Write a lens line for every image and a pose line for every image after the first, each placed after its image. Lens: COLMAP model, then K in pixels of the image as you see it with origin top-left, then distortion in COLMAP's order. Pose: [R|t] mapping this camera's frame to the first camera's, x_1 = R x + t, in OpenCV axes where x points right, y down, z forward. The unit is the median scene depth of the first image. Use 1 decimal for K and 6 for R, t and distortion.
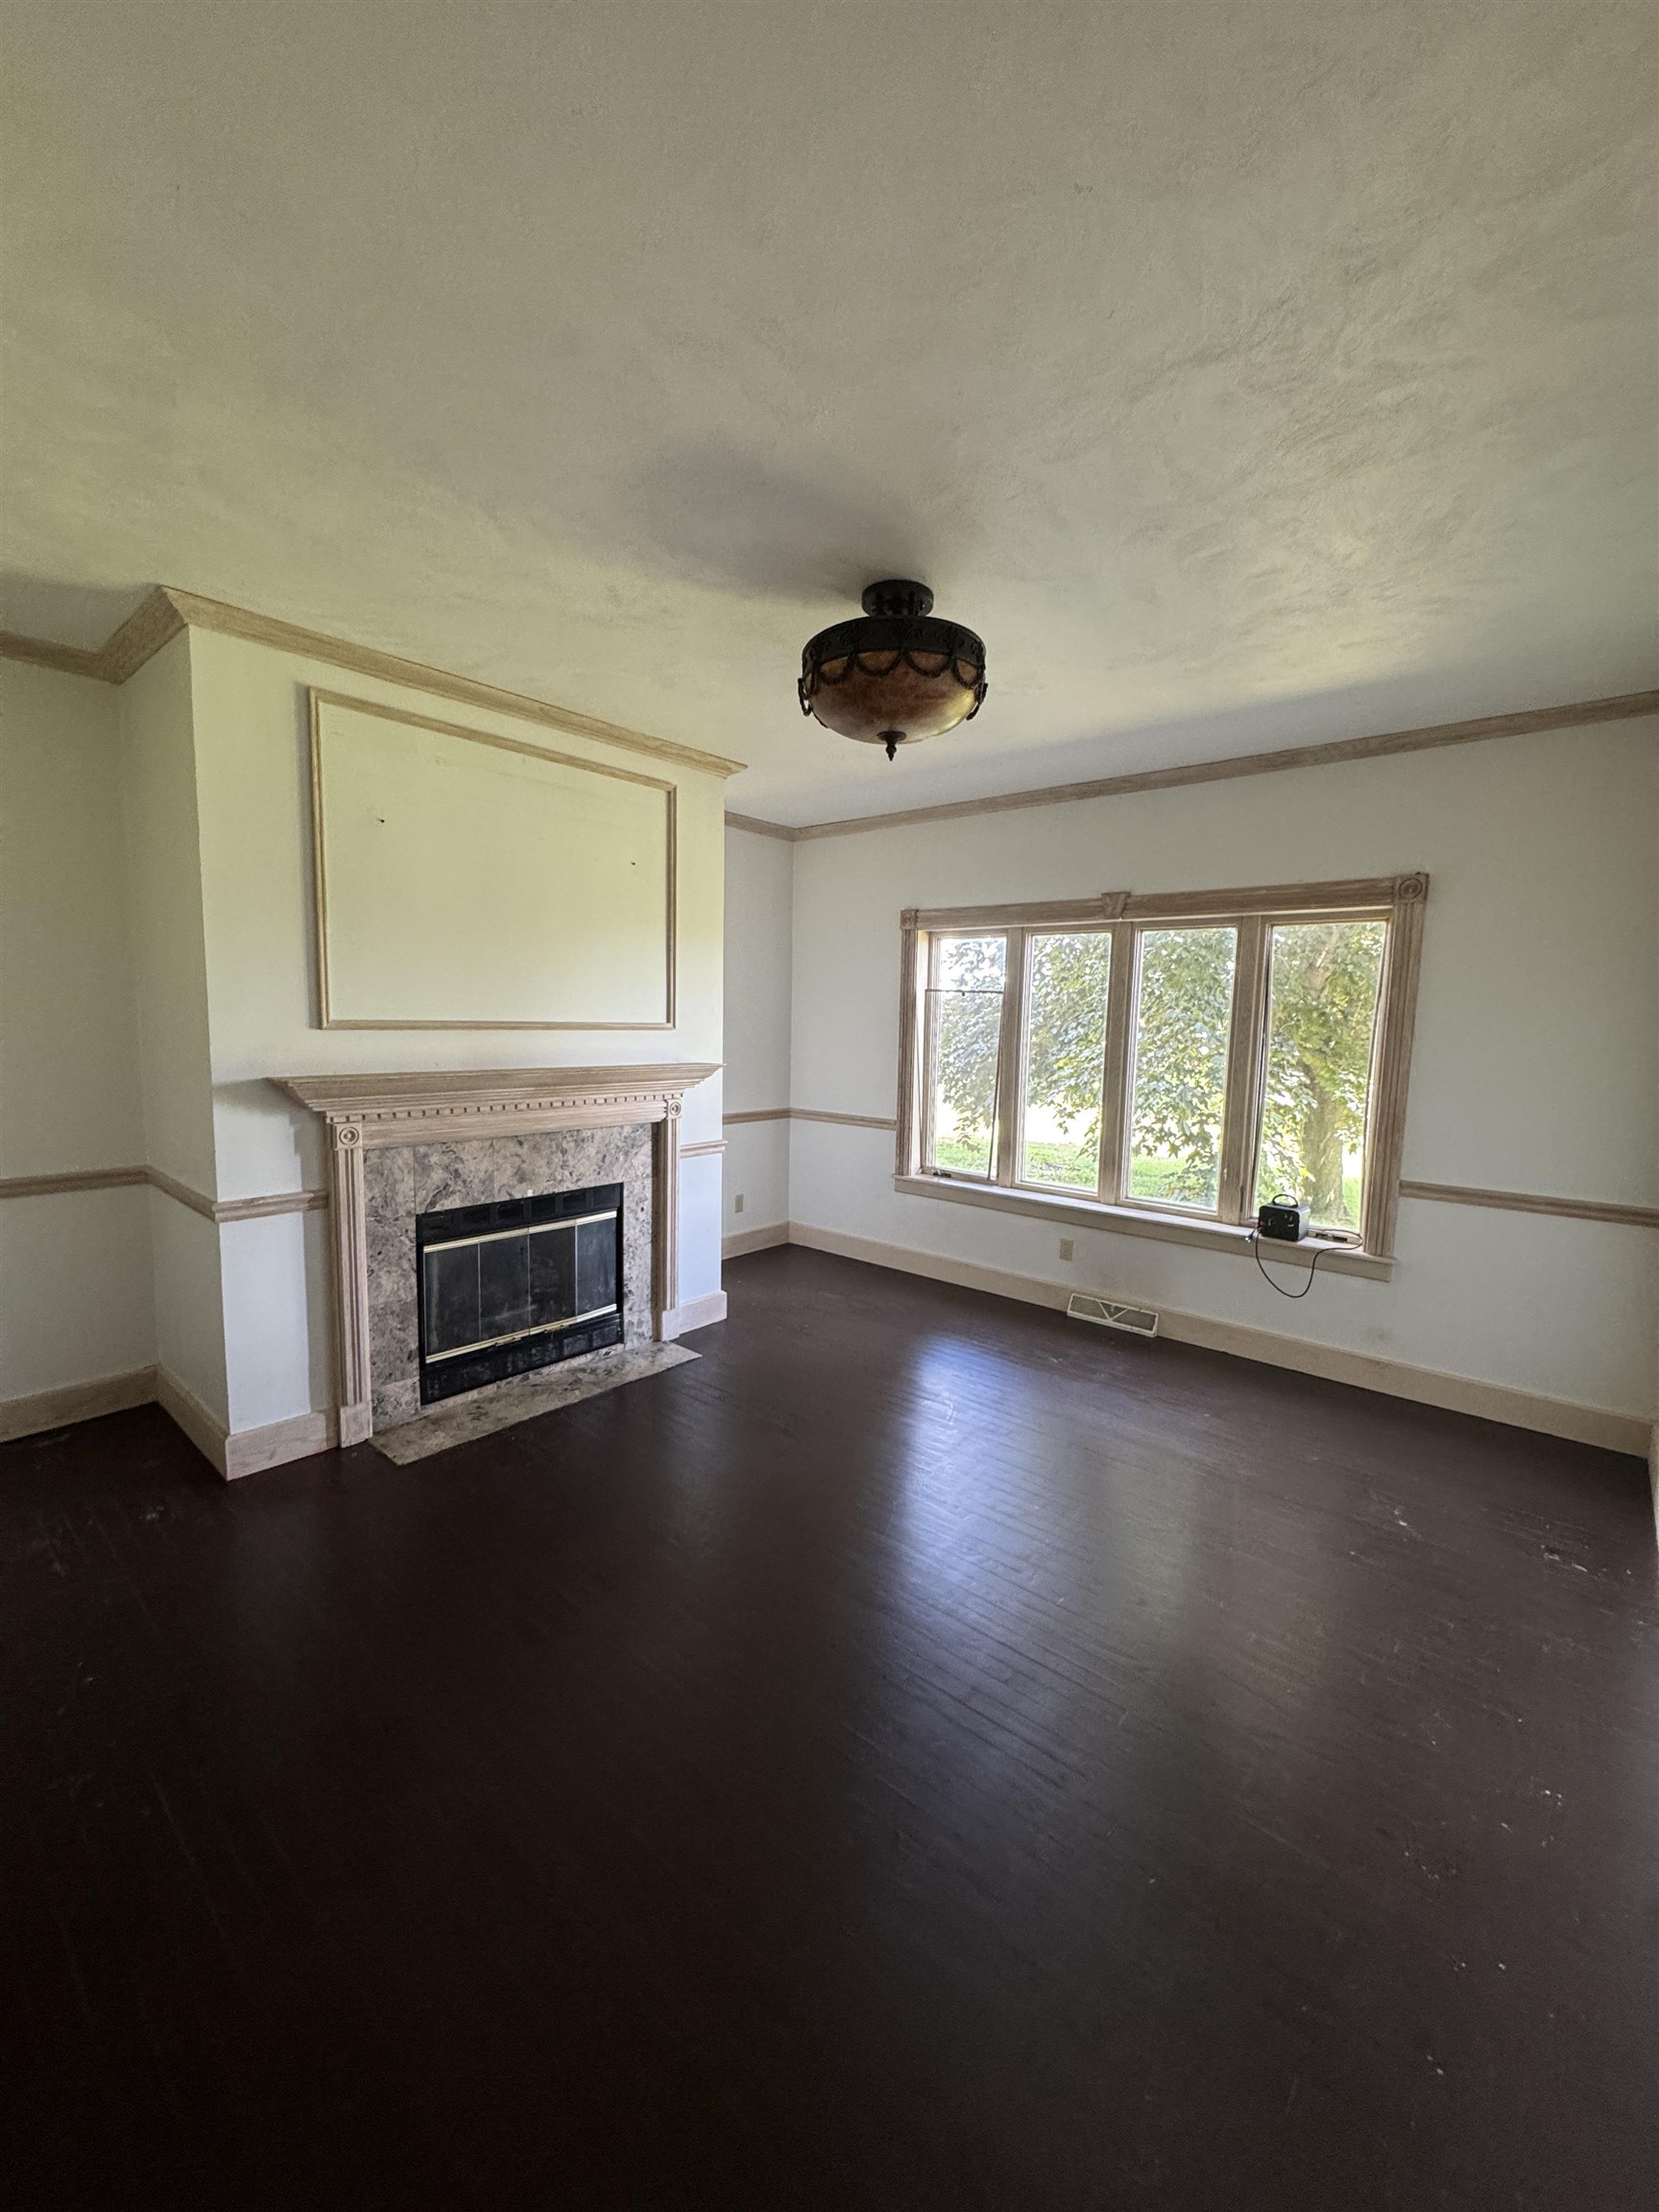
lens RADIAL K [[882.3, 0, 841.7], [0, 882.3, 1102.7], [0, 0, 1]] dist [-0.005582, 0.000791]
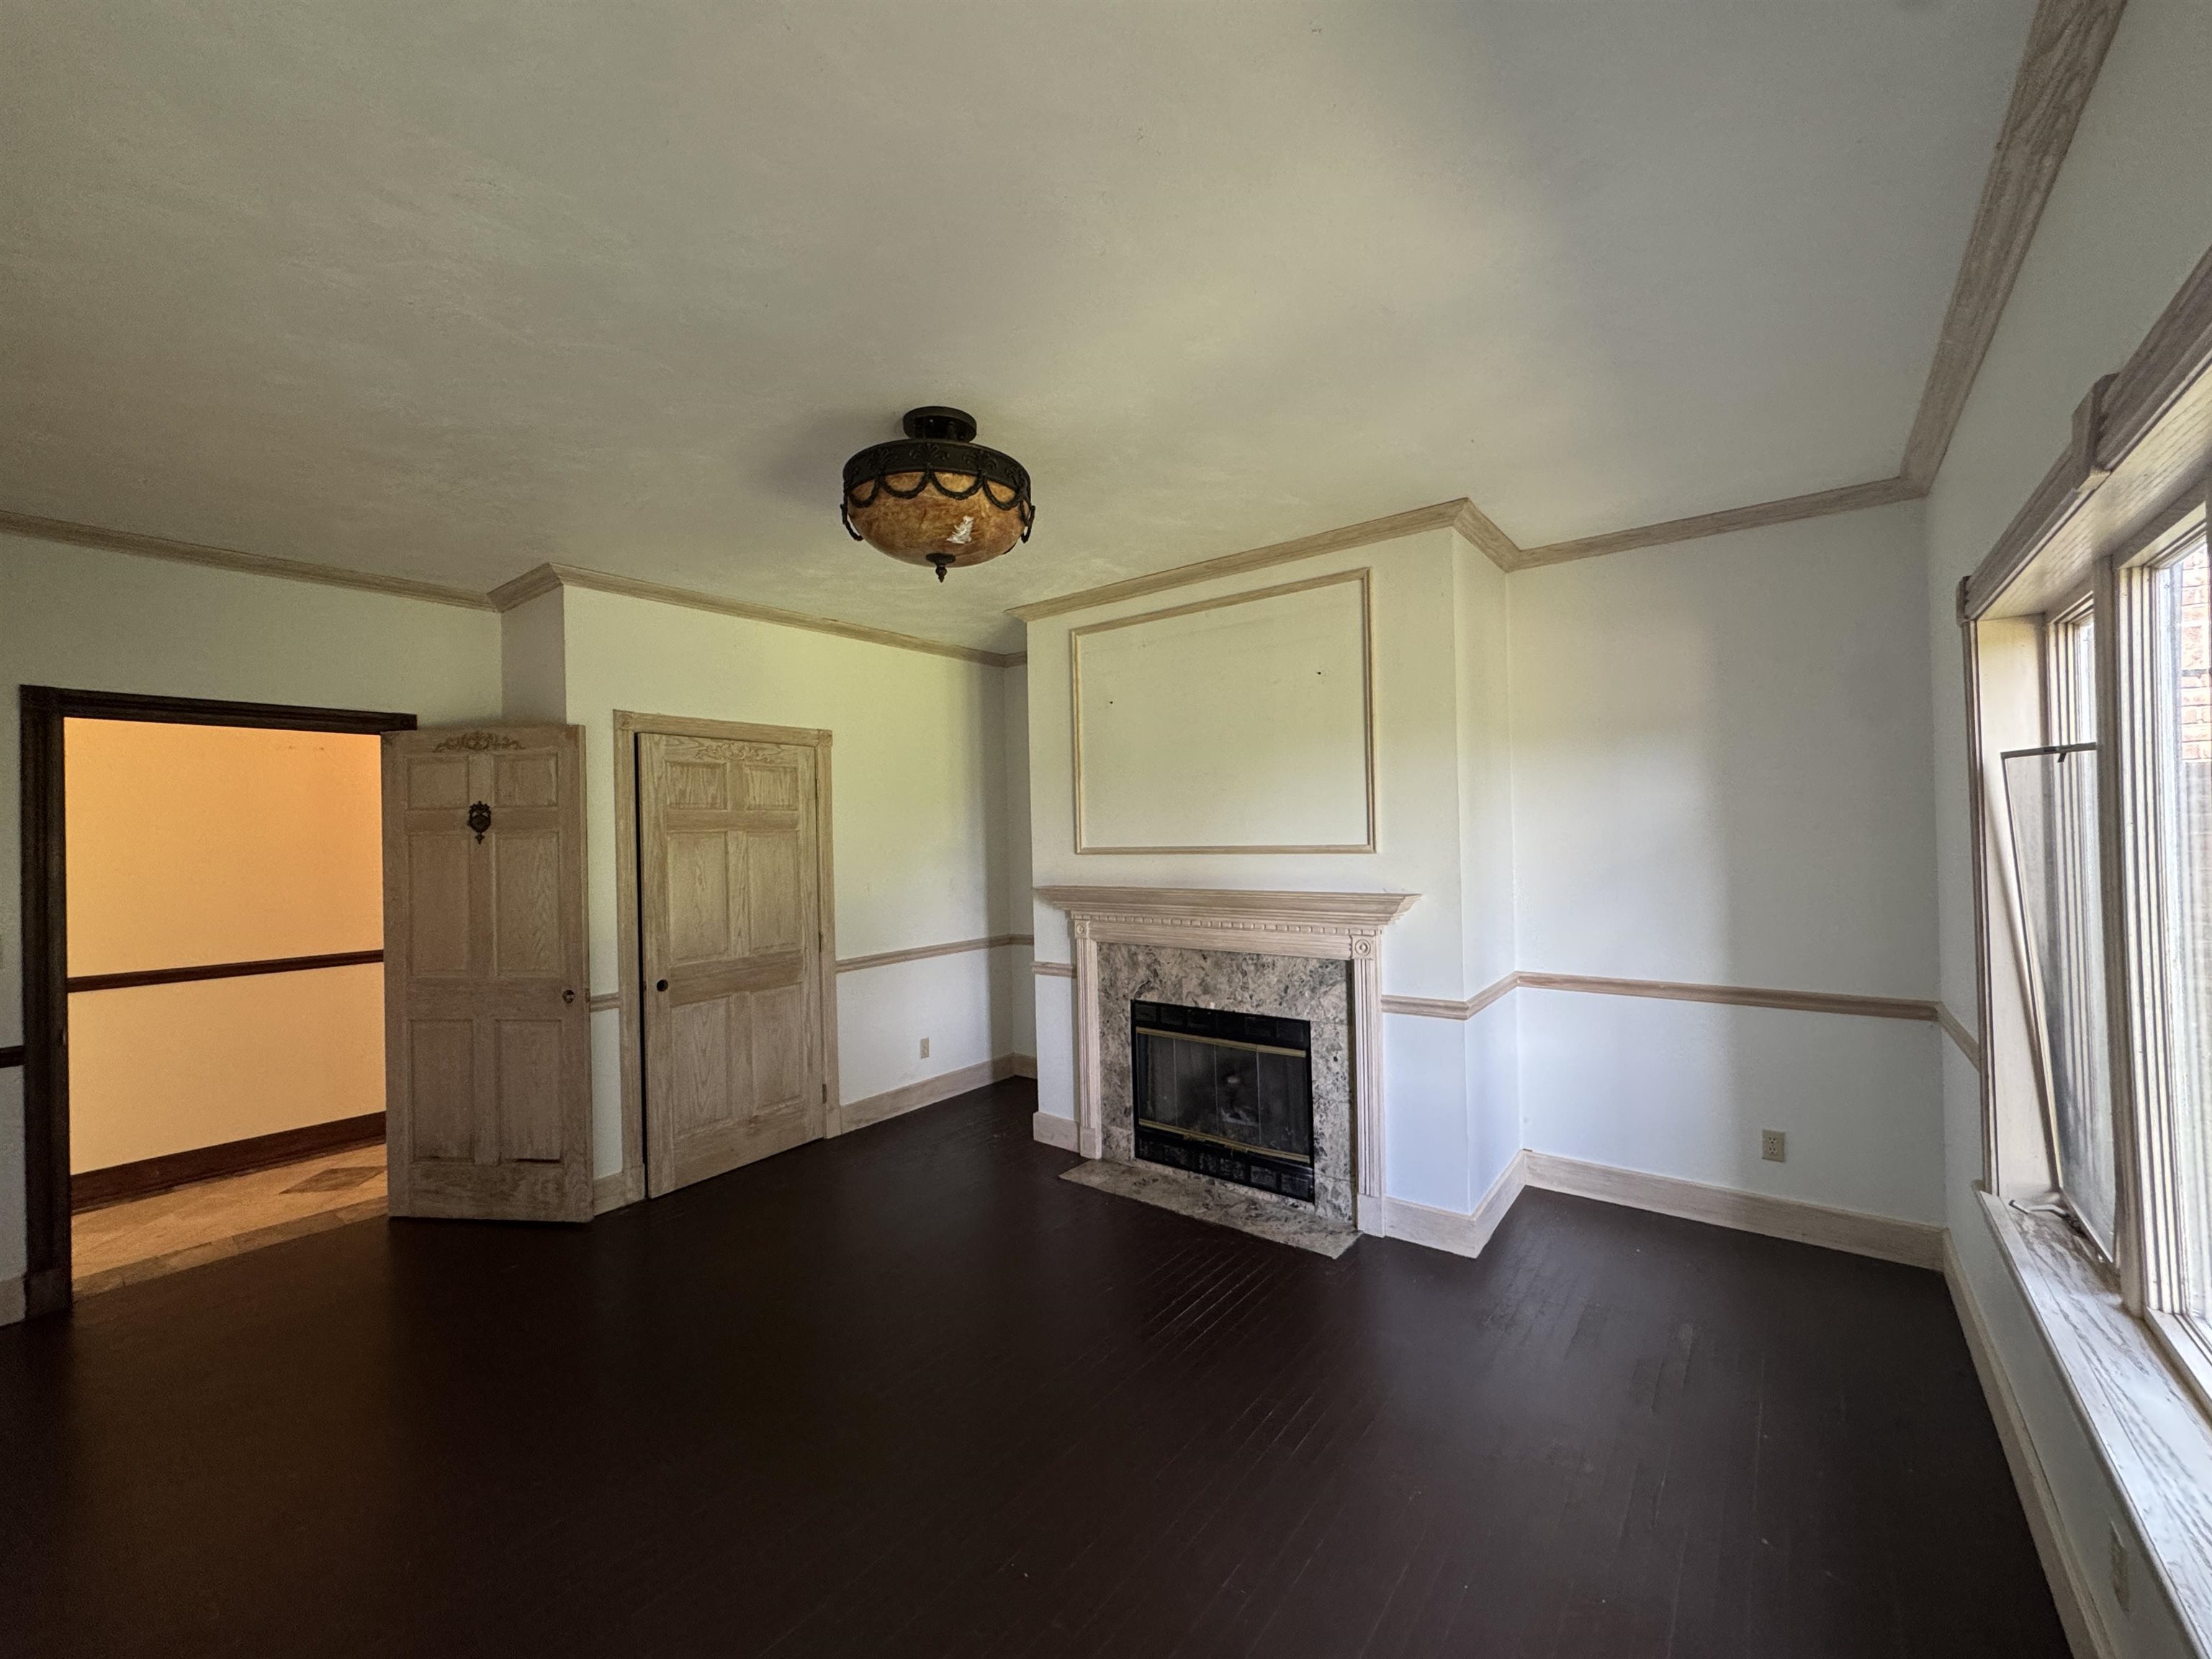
lens RADIAL K [[882.3, 0, 1116.9], [0, 882.3, 828.5], [0, 0, 1]] dist [-0.005582, 0.000791]
pose [[0.044311, -0.032476, -0.998490, 0.708216], [-0.078561, 0.996263, -0.035890, -0.063714], [0.995924, 0.080032, 0.041594, 0.809932]]
